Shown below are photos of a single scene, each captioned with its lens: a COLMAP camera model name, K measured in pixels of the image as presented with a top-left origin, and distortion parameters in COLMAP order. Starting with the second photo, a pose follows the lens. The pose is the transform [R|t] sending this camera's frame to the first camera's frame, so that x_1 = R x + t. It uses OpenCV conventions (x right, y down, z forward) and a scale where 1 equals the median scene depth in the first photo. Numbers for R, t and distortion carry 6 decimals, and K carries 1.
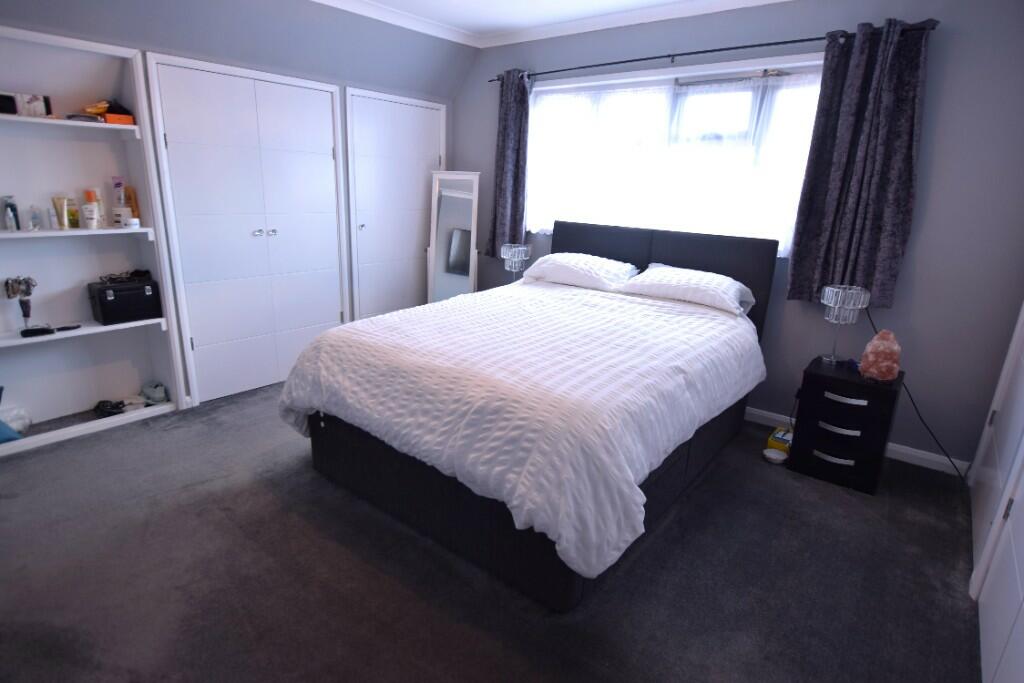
lens RADIAL K [[555.7, 0, 505.7], [0, 555.7, 340.0], [0, 0, 1]] dist [-0.005628, -0.000503]
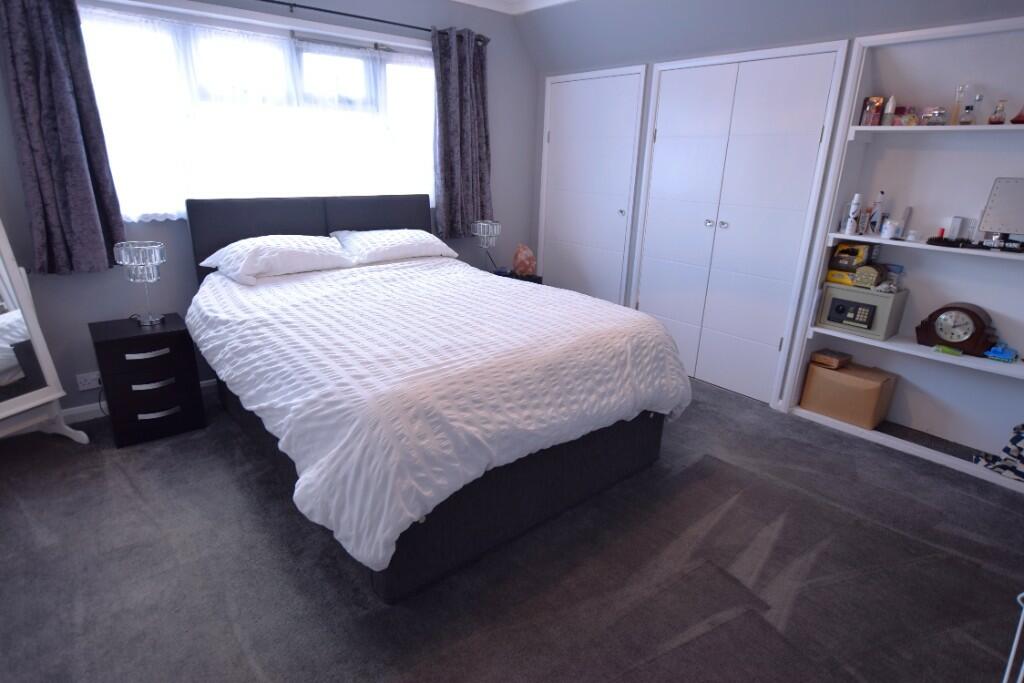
lens RADIAL K [[555.7, 0, 506.5], [0, 555.7, 347.1], [0, 0, 1]] dist [-0.005628, -0.000503]
pose [[0.183539, -0.346807, 0.919803, -0.975621], [0.248361, 0.921702, 0.297964, -0.252965], [-0.951121, 0.173755, 0.255301, 0.762035]]
